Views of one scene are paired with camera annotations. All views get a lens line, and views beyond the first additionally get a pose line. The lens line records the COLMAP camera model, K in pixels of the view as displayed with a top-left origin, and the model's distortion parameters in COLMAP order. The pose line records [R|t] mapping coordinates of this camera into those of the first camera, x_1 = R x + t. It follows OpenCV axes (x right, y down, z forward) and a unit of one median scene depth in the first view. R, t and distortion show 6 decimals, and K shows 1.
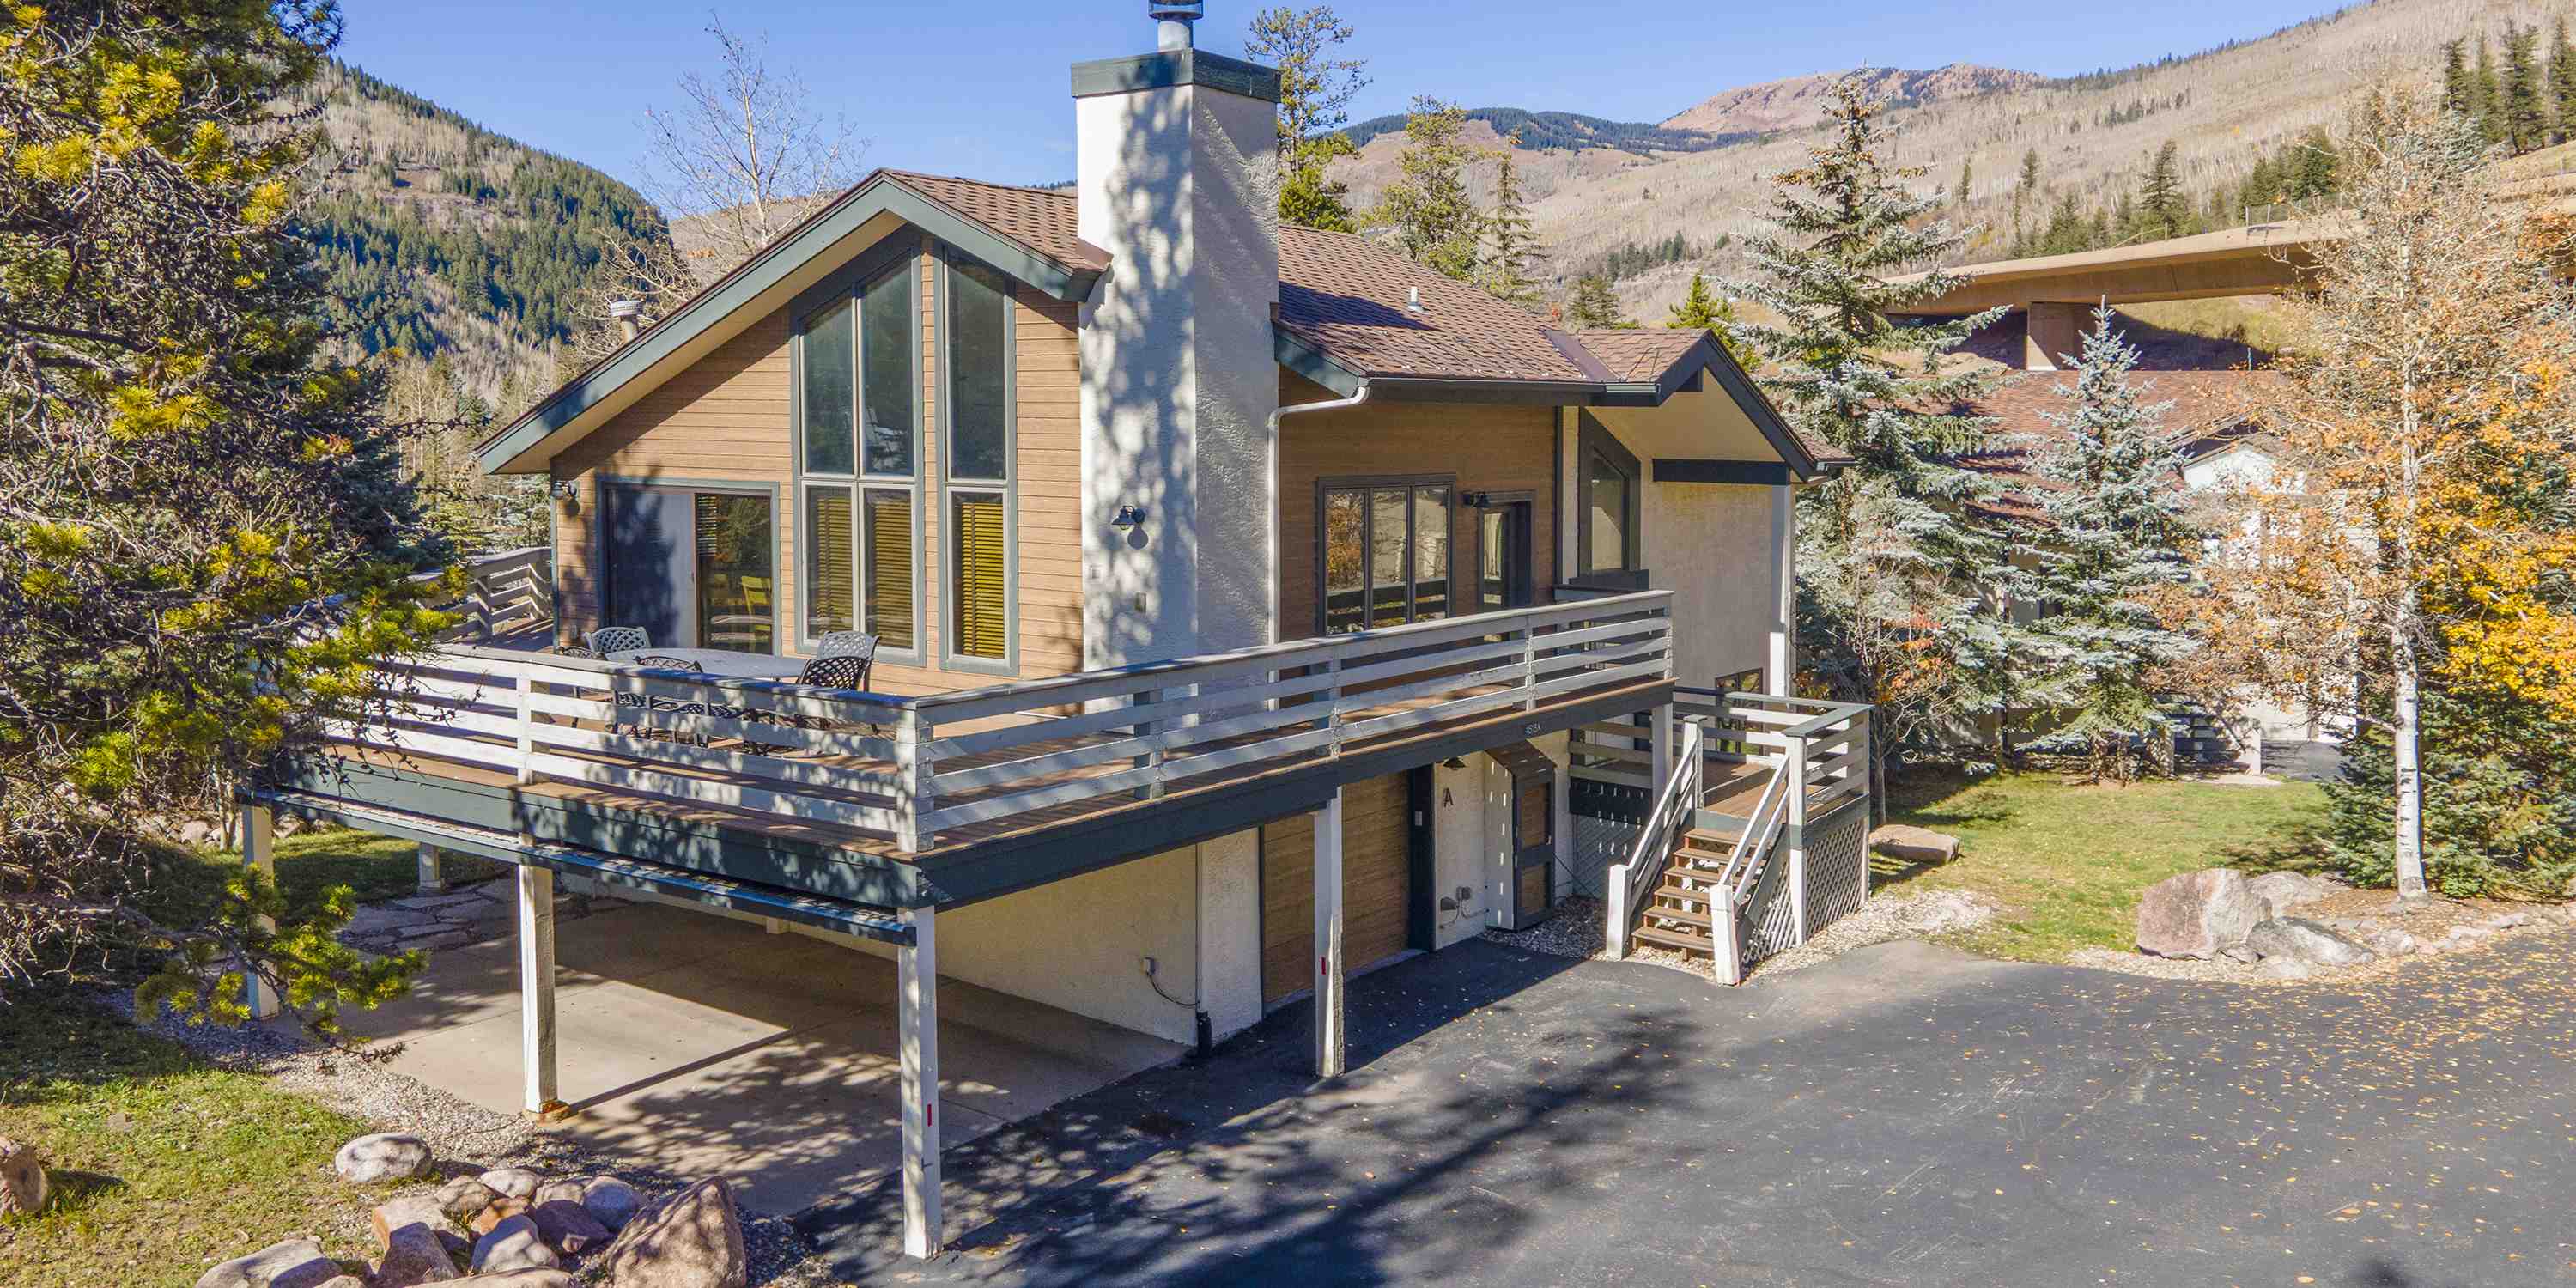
lens RADIAL K [[2057.4, 0, 1288.0], [0, 2057.4, 644.0], [0, 0, 1]] dist [0.045965, -0.005137]
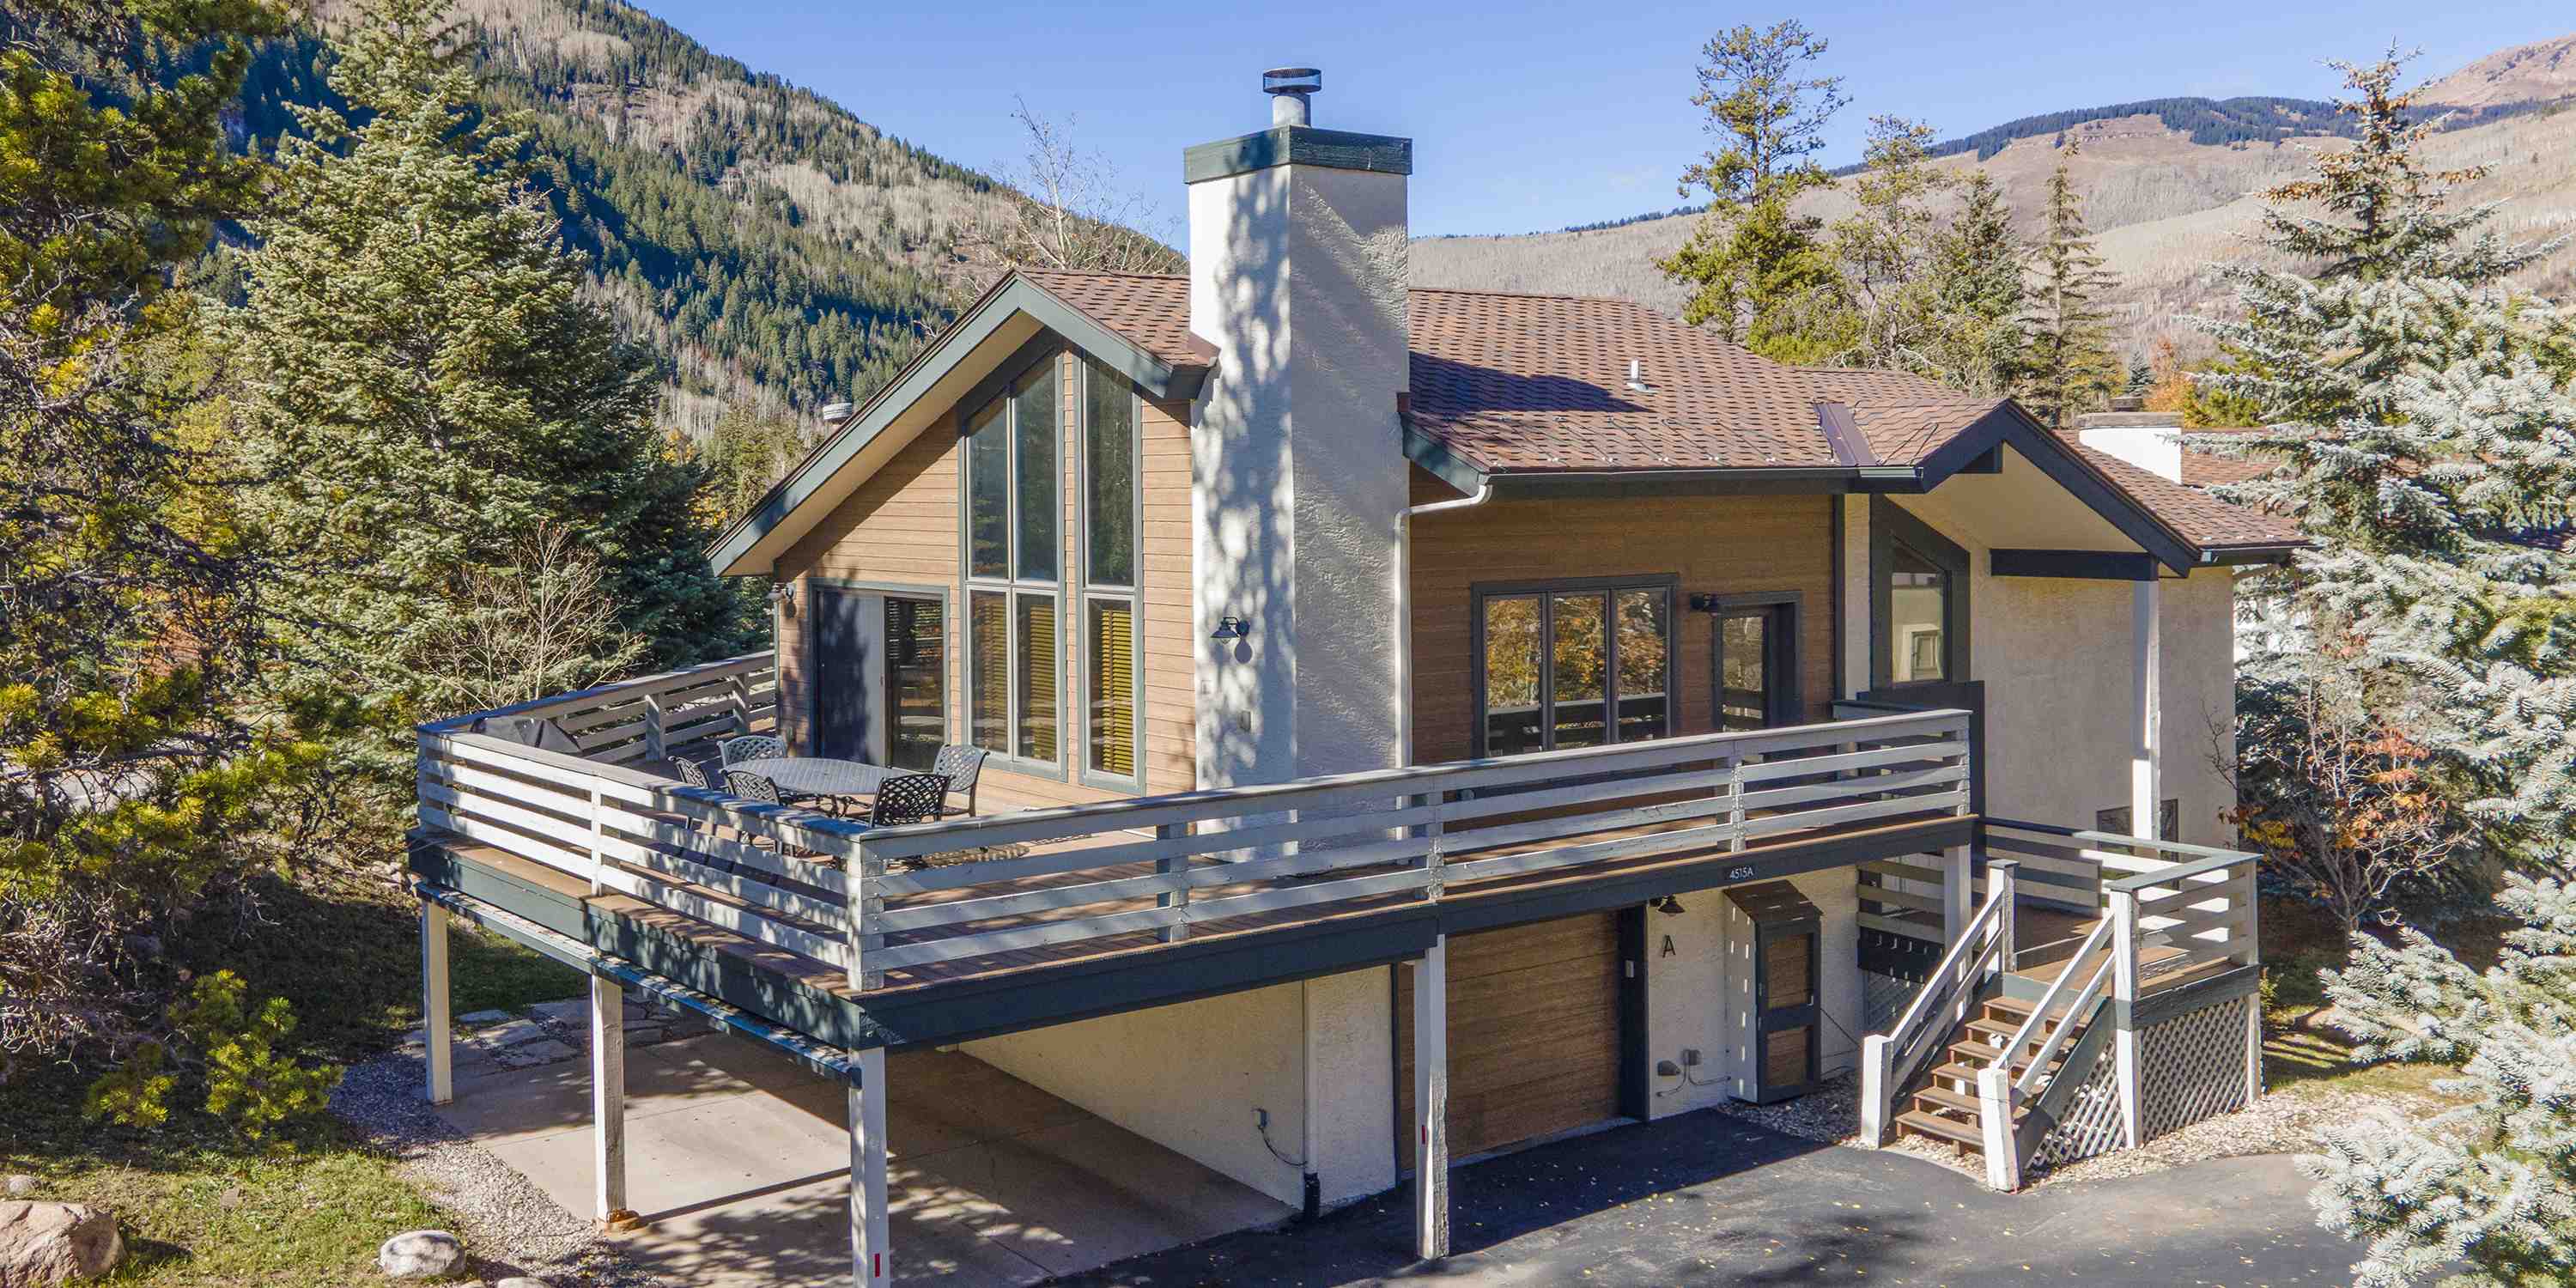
lens RADIAL K [[2273.0, 0, 1288.0], [0, 2273.0, 644.0], [0, 0, 1]] dist [-0.004286, 0.133173]
pose [[0.945460, 0.009052, -0.325612, 0.262001], [-0.018393, 0.999503, -0.025621, -0.027579], [0.325218, 0.030212, 0.945156, 0.041957]]
